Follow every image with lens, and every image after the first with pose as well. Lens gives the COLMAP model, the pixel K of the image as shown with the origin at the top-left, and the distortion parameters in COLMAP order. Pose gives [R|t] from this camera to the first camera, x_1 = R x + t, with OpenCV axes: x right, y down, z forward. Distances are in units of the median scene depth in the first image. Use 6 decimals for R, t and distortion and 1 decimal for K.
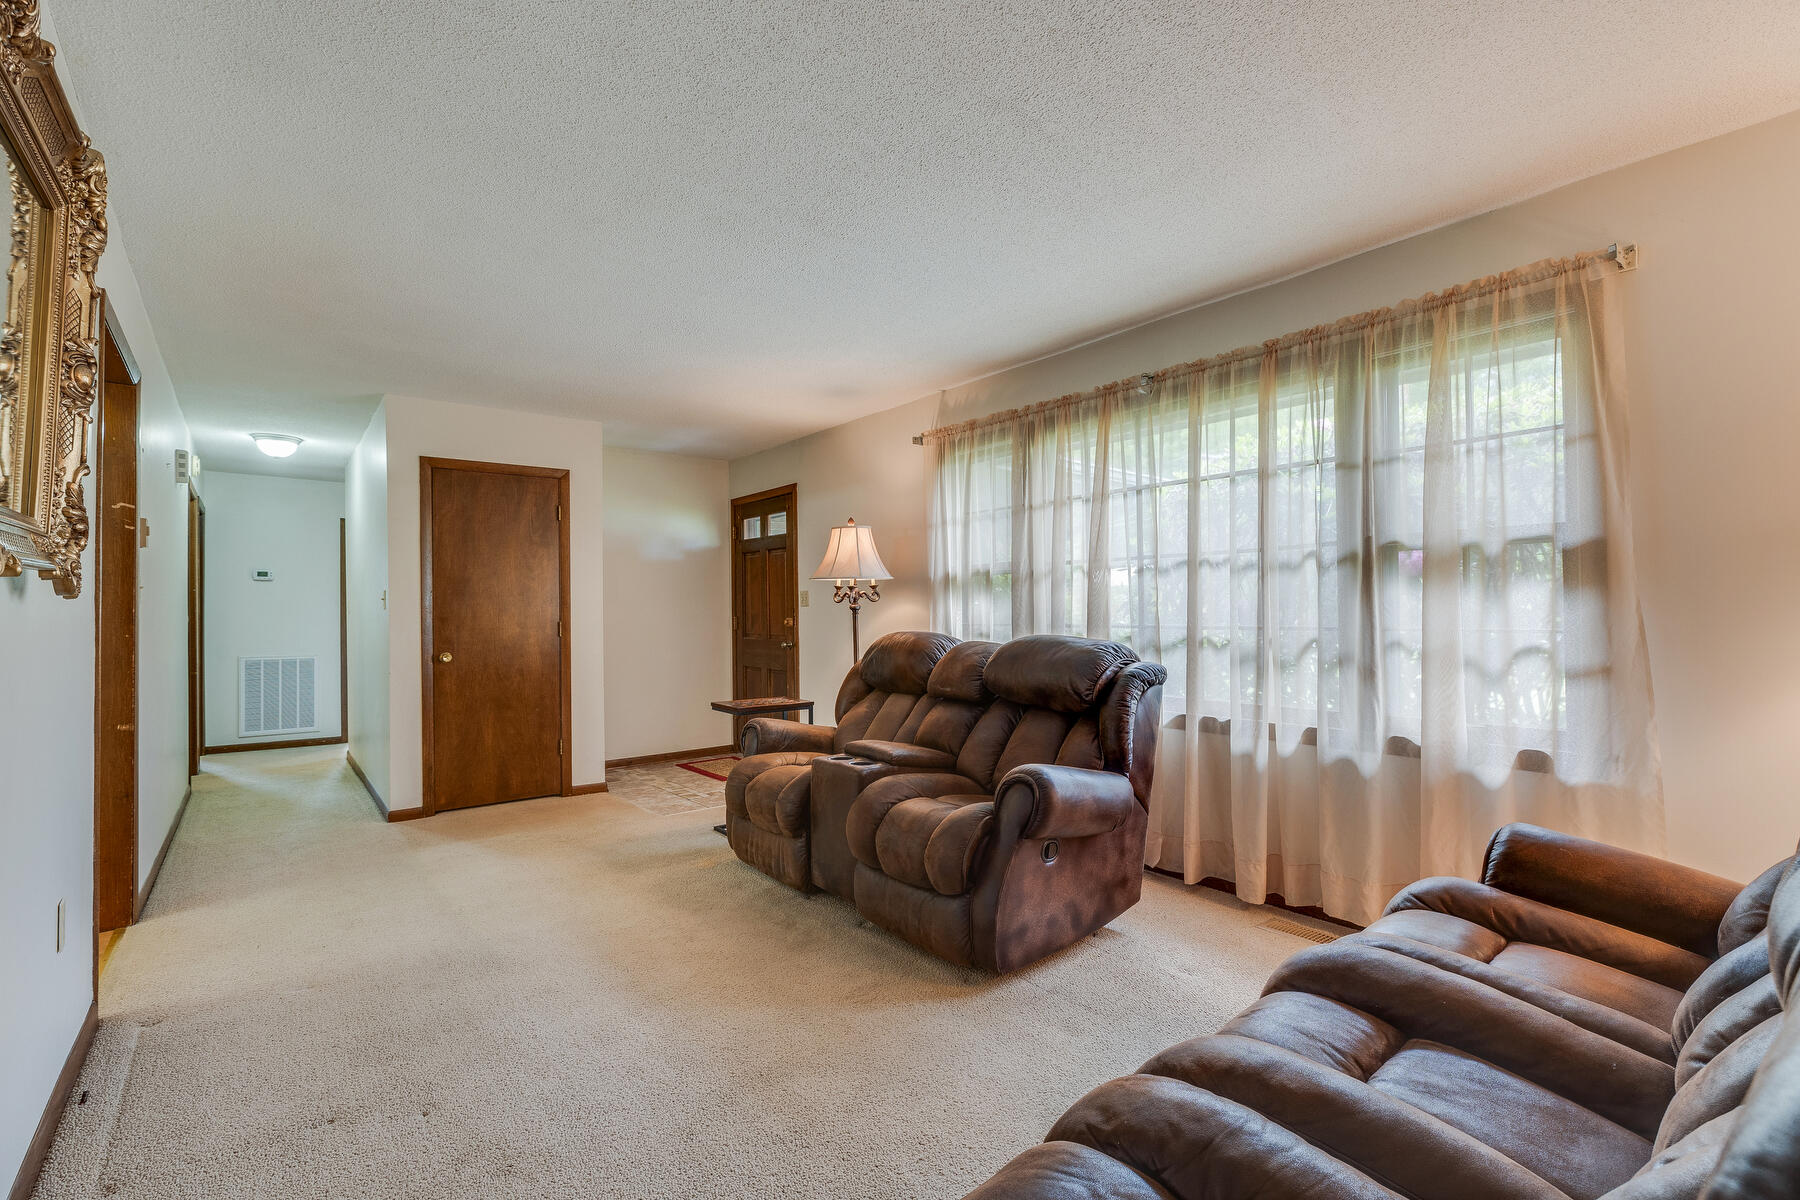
lens RADIAL K [[806.6, 0, 896.0], [0, 806.6, 603.3], [0, 0, 1]] dist [-0.001387, -0.000055]
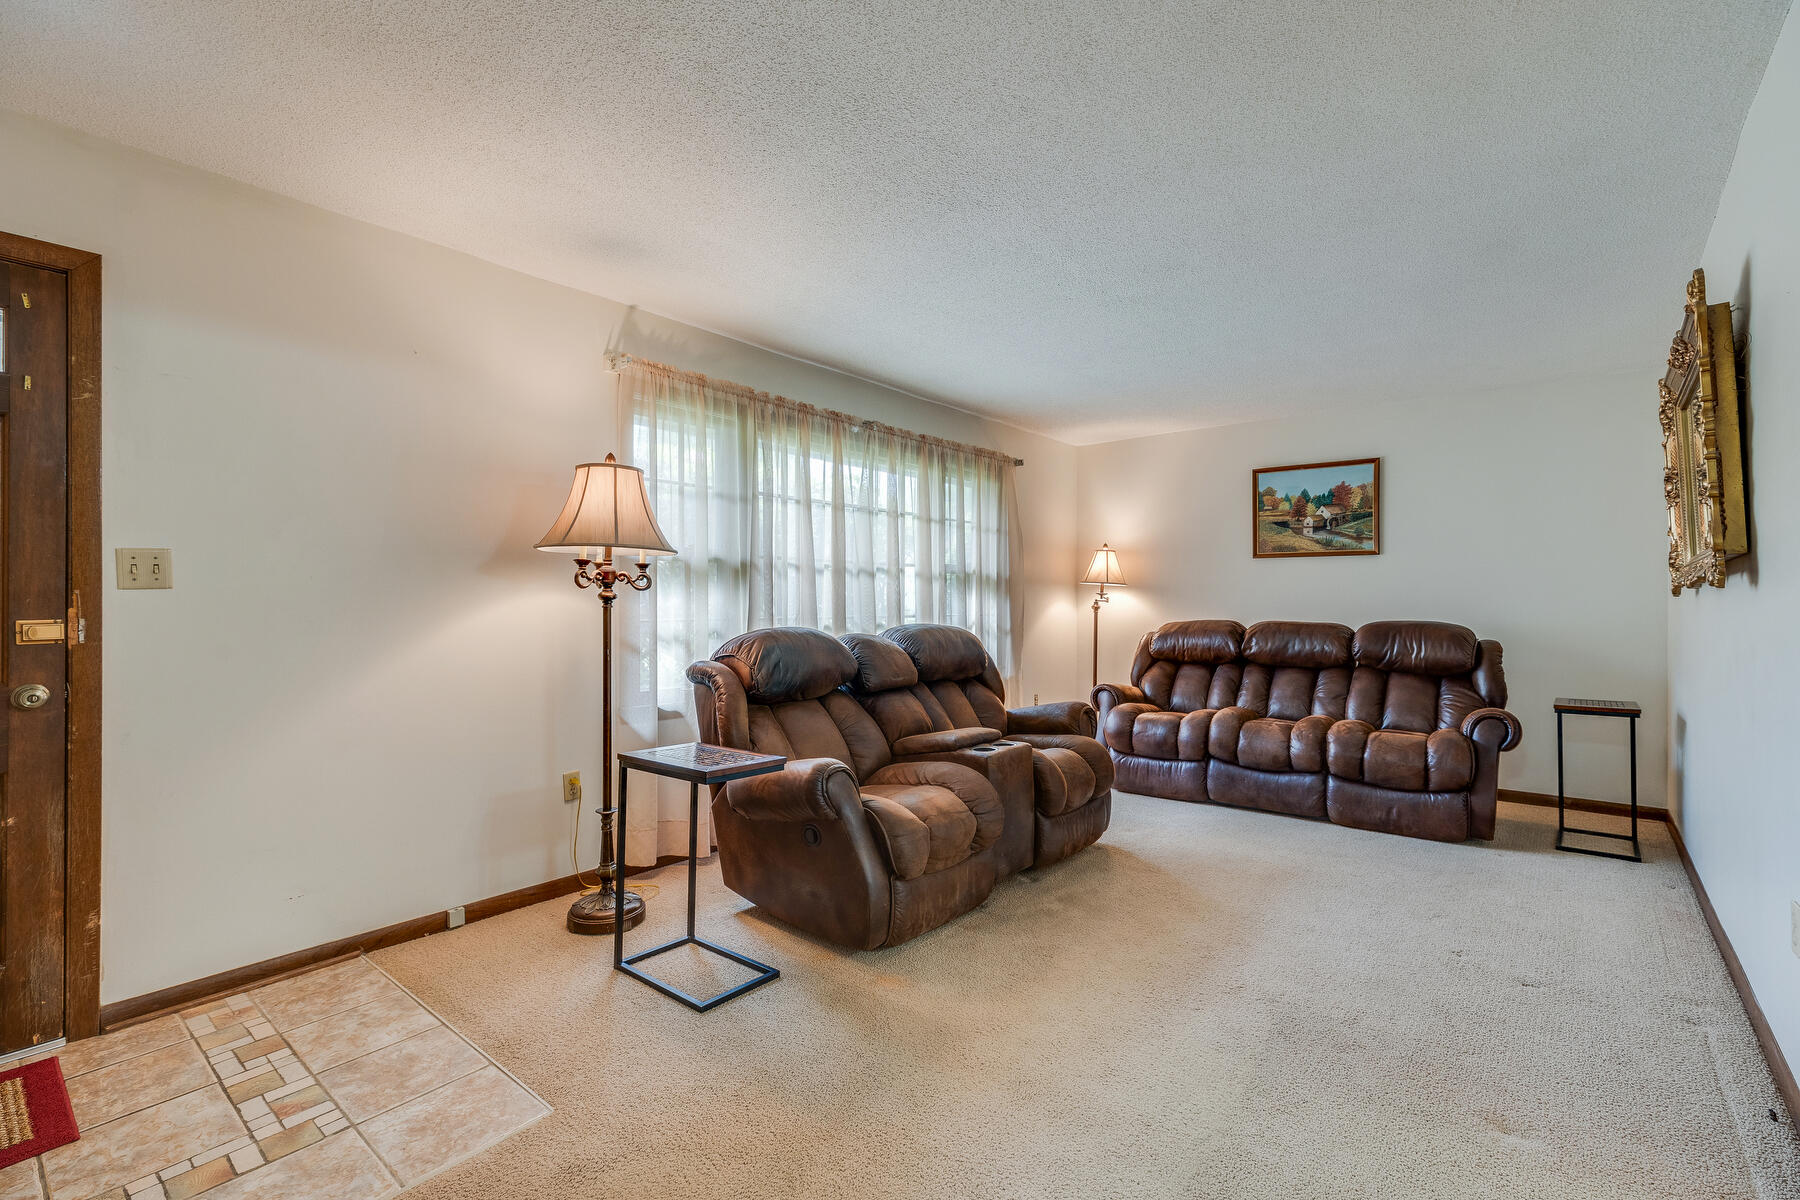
lens RADIAL K [[806.6, 0, 896.0], [0, 806.6, 603.2], [0, 0, 1]] dist [-0.001387, -0.000055]
pose [[-0.201079, 0.009923, 0.979525, -0.861764], [-0.007492, 0.999904, -0.011668, 0.019579], [-0.979546, -0.009684, -0.200985, 1.097384]]
